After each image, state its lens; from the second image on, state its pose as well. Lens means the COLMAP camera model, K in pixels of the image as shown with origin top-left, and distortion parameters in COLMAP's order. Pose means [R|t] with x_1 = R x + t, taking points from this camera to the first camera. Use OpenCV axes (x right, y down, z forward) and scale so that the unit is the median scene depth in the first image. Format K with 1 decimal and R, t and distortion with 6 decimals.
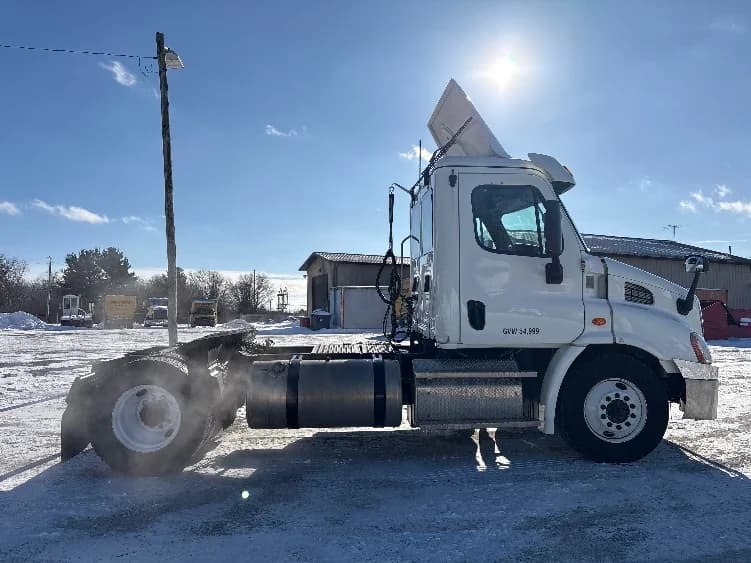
lens RADIAL K [[568.2, 0, 361.8], [0, 568.2, 305.0], [0, 0, 1]] dist [0.062441, 0.001591]
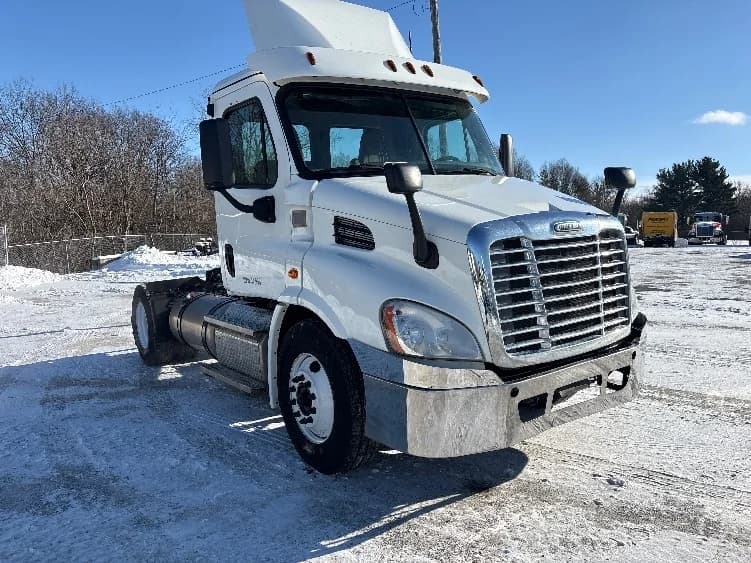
lens RADIAL K [[567.2, 0, 371.9], [0, 567.2, 279.7], [0, 0, 1]] dist [0.006515, 0.001576]
pose [[0.541269, 0.060347, -0.838681, 1.037499], [0.028156, 0.995561, 0.089807, -0.024675], [0.840378, -0.072223, 0.537167, 0.676384]]
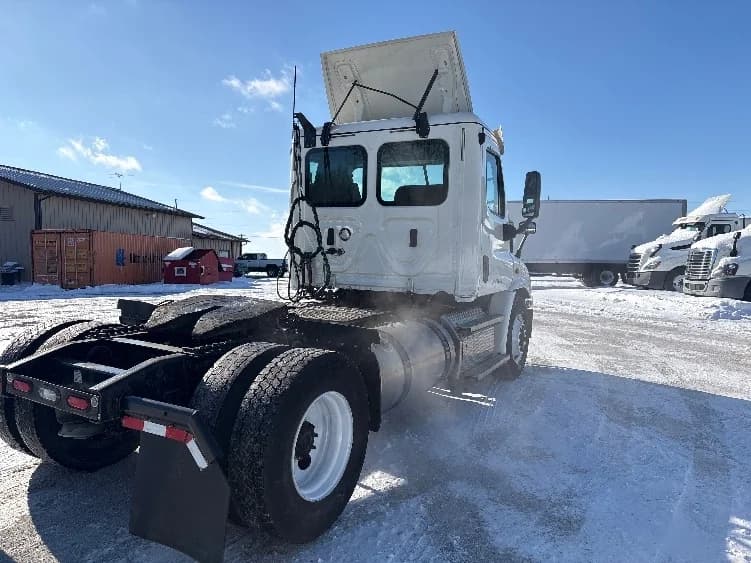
lens RADIAL K [[567.2, 0, 371.9], [0, 567.2, 279.7], [0, 0, 1]] dist [0.006515, 0.001576]
pose [[0.522385, -0.037101, 0.851902, -0.821089], [-0.007896, 0.998800, 0.048340, -0.011915], [-0.852673, -0.031979, 0.521465, 0.594646]]
